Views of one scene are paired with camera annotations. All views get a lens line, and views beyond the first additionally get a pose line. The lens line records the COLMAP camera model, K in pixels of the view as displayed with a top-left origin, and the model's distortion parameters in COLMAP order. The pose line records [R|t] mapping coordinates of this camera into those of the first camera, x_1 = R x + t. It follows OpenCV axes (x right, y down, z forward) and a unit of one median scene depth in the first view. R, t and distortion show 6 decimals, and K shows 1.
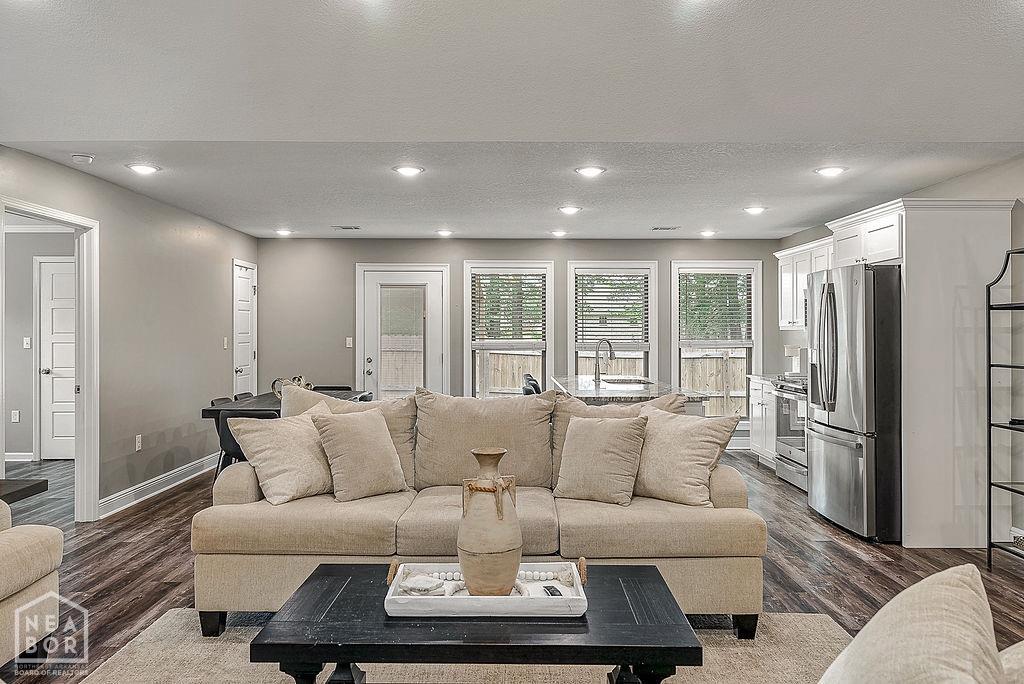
lens RADIAL K [[757.3, 0, 516.6], [0, 757.3, 327.4], [0, 0, 1]] dist [0.002744, 0.000277]
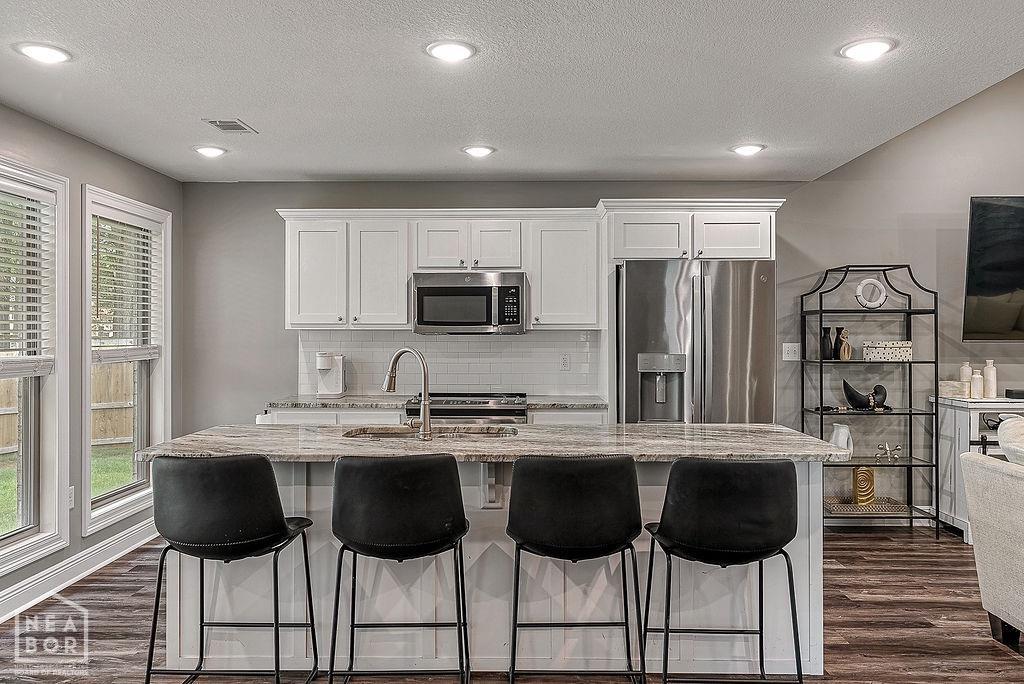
lens RADIAL K [[773.5, 0, 508.8], [0, 773.5, 332.5], [0, 0, 1]] dist [0.003386, -0.005554]
pose [[0.025302, -0.001899, 0.999678, -0.457006], [-0.007275, 0.999971, 0.002084, 0.004748], [-0.999653, -0.007326, 0.025288, 1.181127]]
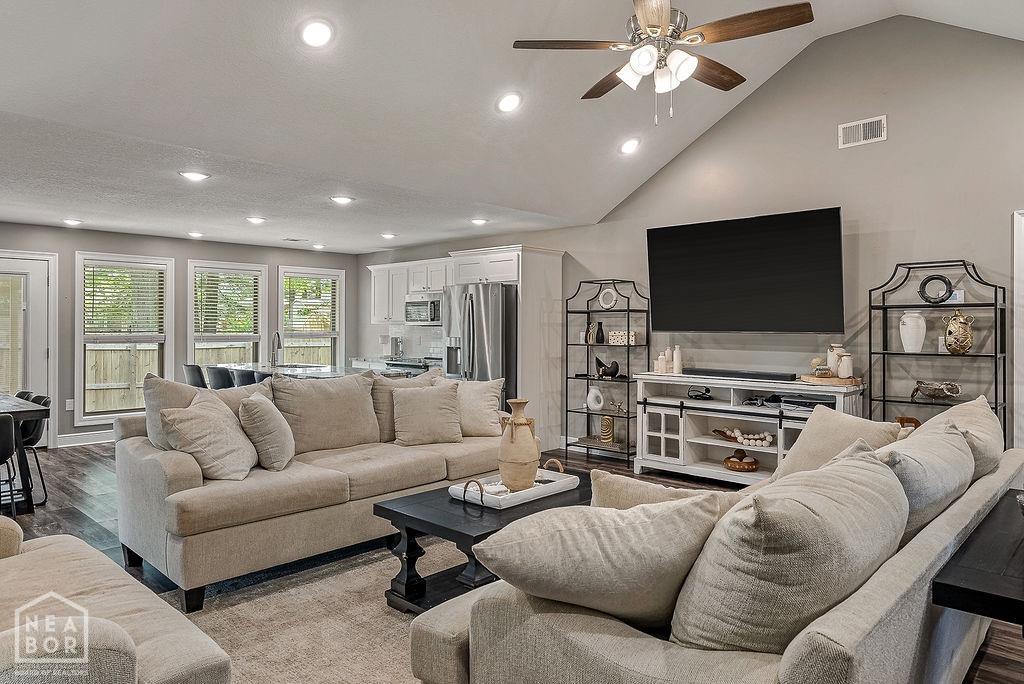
lens RADIAL K [[655.3, 0, 521.0], [0, 655.3, 322.0], [0, 0, 1]] dist [0.002211, 0.001869]
pose [[0.684813, 0.004309, 0.728706, -0.468836], [-0.005882, 0.999983, -0.000386, -0.001329], [-0.728695, -0.004022, 0.684826, 0.022101]]
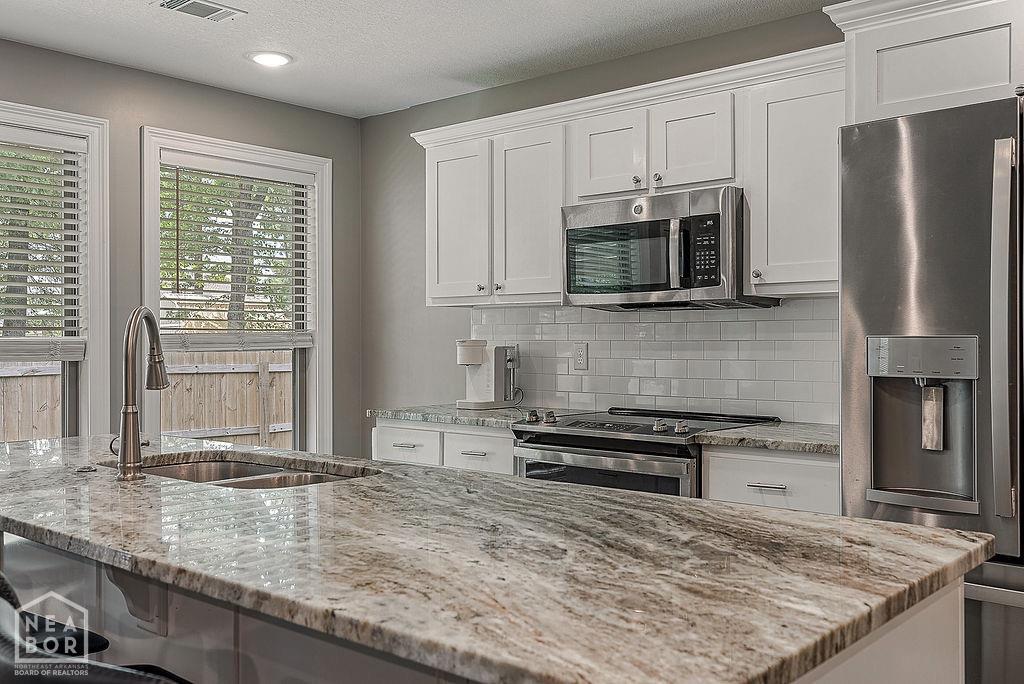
lens RADIAL K [[945.9, 0, 512.1], [0, 945.9, 347.5], [0, 0, 1]] dist [0.014356, 0.000000]
pose [[0.664822, -0.006845, 0.746970, -0.054810], [-0.003793, 0.999914, 0.012539, 0.030282], [-0.746992, -0.011169, 0.664739, 0.878802]]
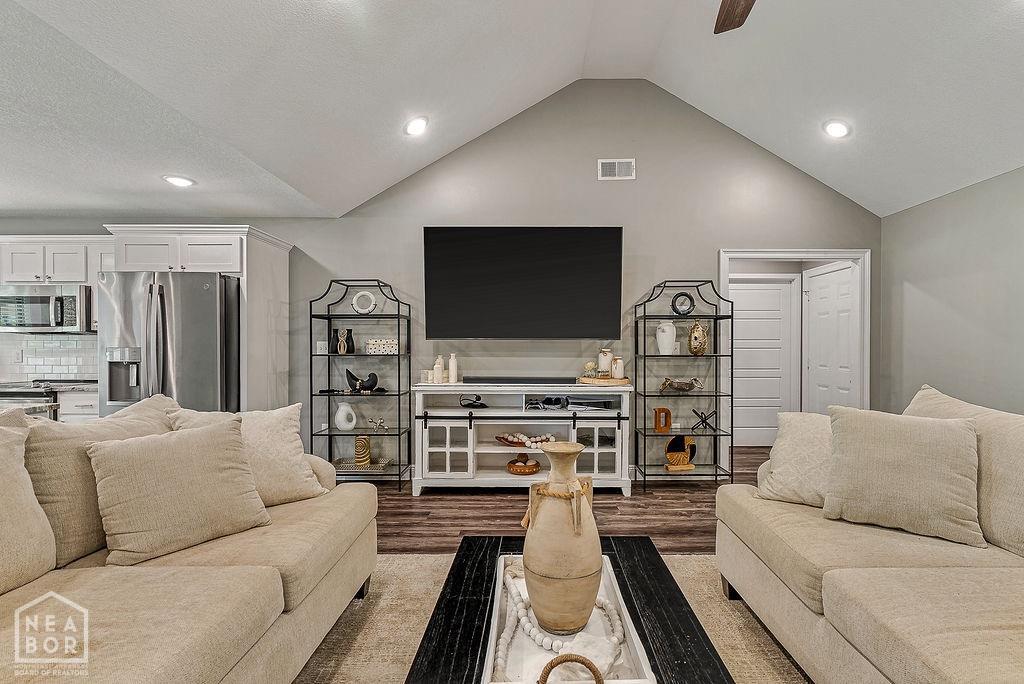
lens RADIAL K [[476.6, 0, 531.0], [0, 476.6, 348.1], [0, 0, 1]] dist [-0.006112, 0.002333]
pose [[0.003758, -0.004772, 0.999982, -0.248736], [-0.007369, 0.999961, 0.004799, 0.023307], [-0.999966, -0.007387, 0.003722, 0.466112]]
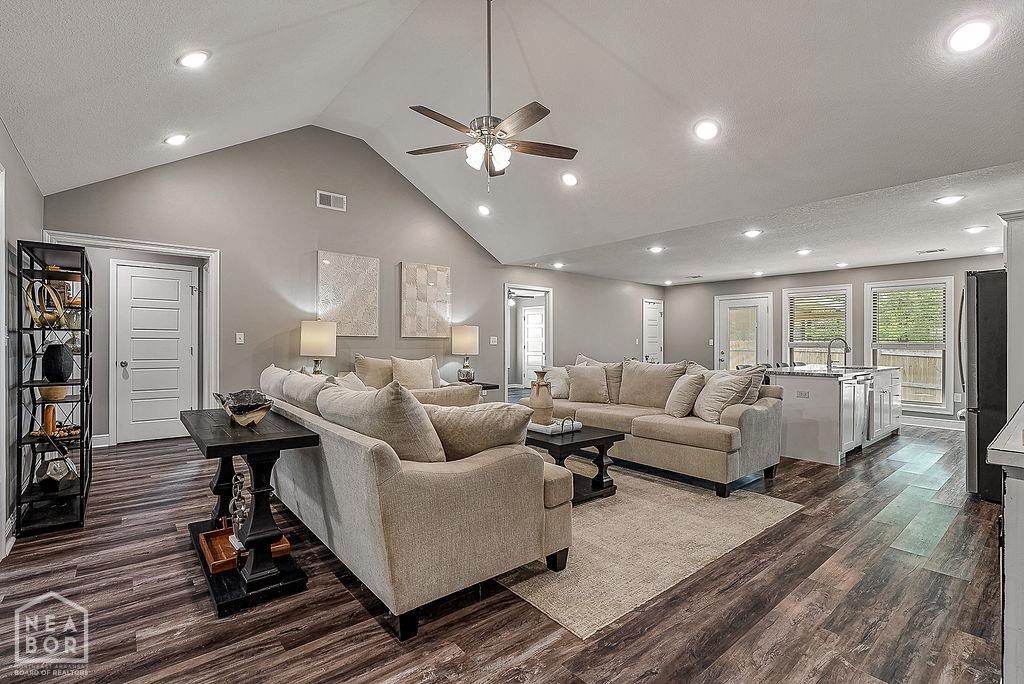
lens RADIAL K [[476.6, 0, 515.6], [0, 476.6, 344.2], [0, 0, 1]] dist [-0.006112, 0.002333]
pose [[0.644890, 0.004056, -0.764265, 0.519840], [0.002050, 0.999973, 0.007037, 0.025247], [0.764273, -0.006105, 0.644865, -0.057355]]
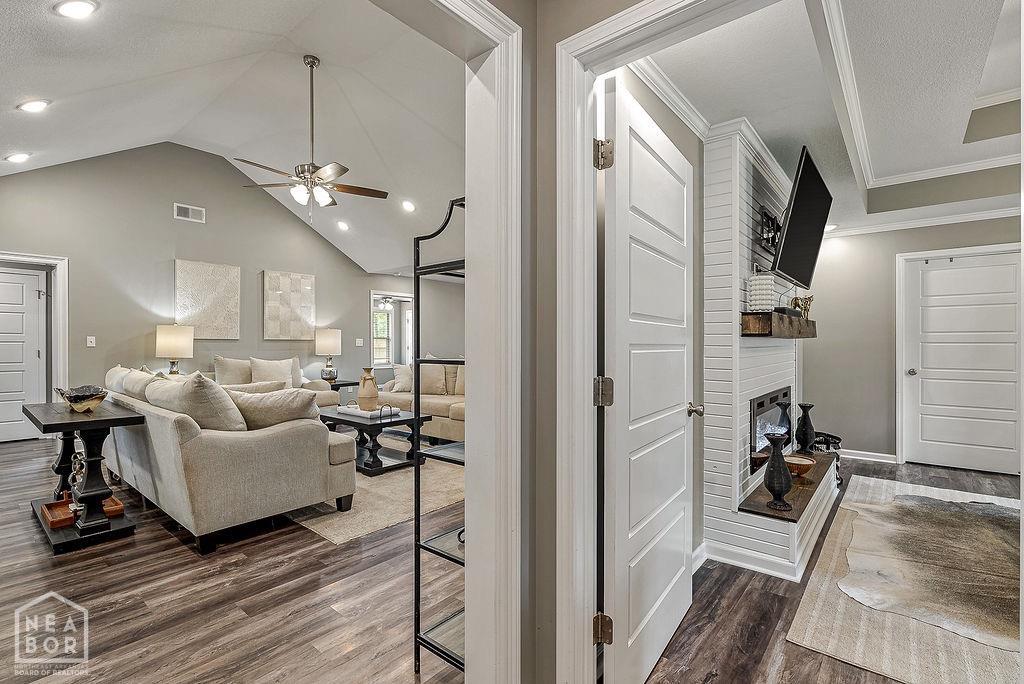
lens RADIAL K [[476.6, 0, 515.8], [0, 476.6, 344.2], [0, 0, 1]] dist [-0.006112, 0.002333]
pose [[0.772943, -0.000599, -0.634475, 0.776987], [0.006028, 0.999961, 0.006400, 0.023656], [0.634447, -0.008772, 0.772916, -0.072088]]
